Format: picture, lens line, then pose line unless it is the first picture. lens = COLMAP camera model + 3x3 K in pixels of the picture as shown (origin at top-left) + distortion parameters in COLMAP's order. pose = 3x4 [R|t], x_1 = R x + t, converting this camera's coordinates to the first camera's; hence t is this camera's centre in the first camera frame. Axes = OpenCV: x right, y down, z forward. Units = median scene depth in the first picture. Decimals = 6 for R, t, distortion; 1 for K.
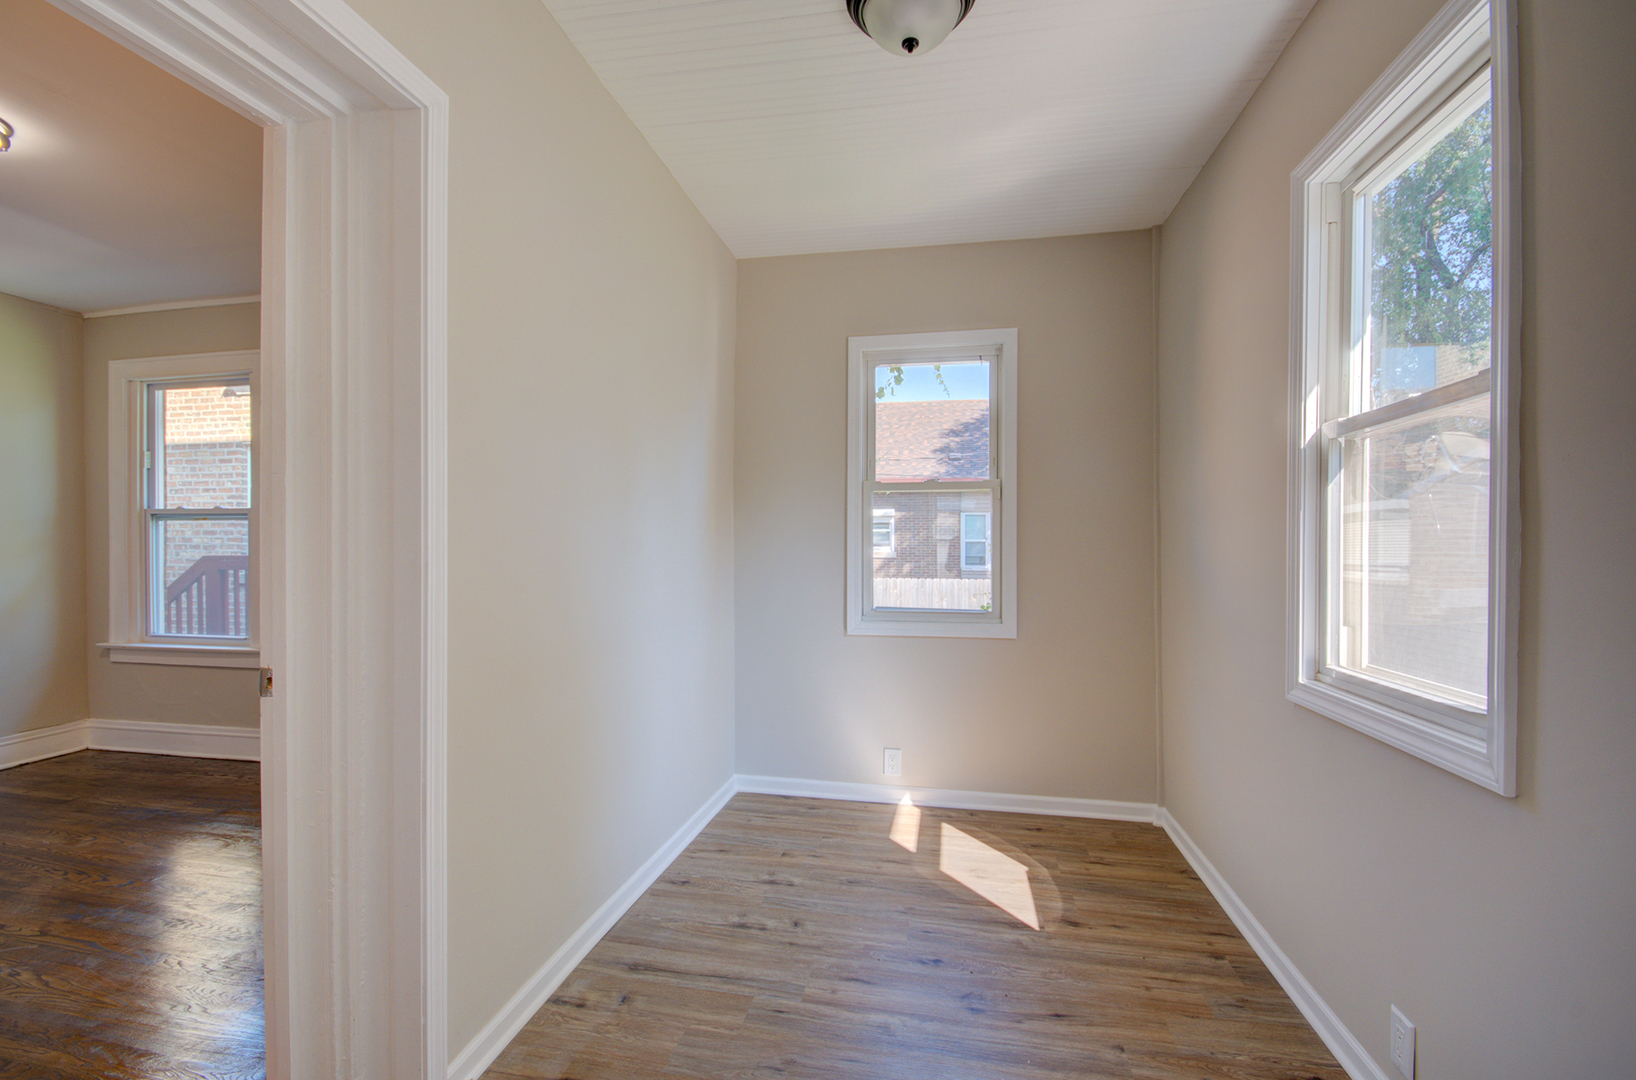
lens RADIAL K [[726.9, 0, 818.0], [0, 726.9, 547.9], [0, 0, 1]] dist [-0.002366, -0.000135]
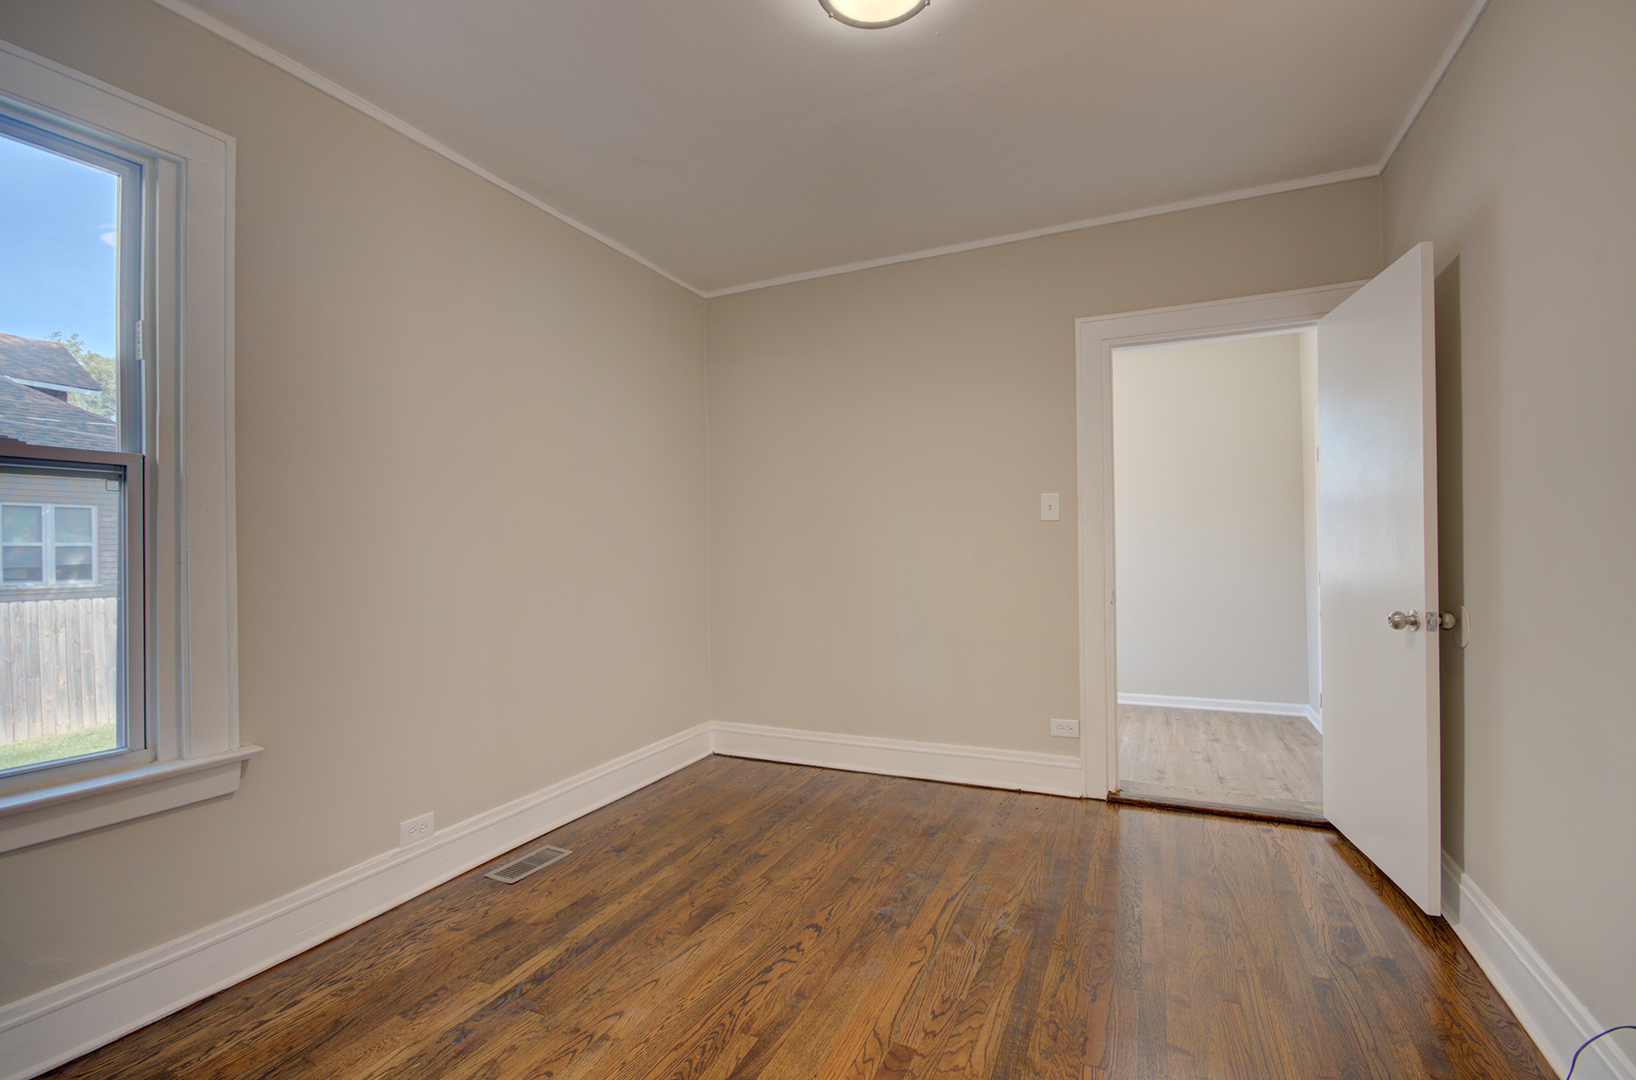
lens RADIAL K [[726.9, 0, 818.0], [0, 726.9, 547.9], [0, 0, 1]] dist [-0.002366, -0.000135]
pose [[0.253202, -0.007382, 0.967385, -1.391528], [0.017189, 0.999847, 0.003131, 0.010910], [-0.967261, 0.015835, 0.253290, 0.608887]]
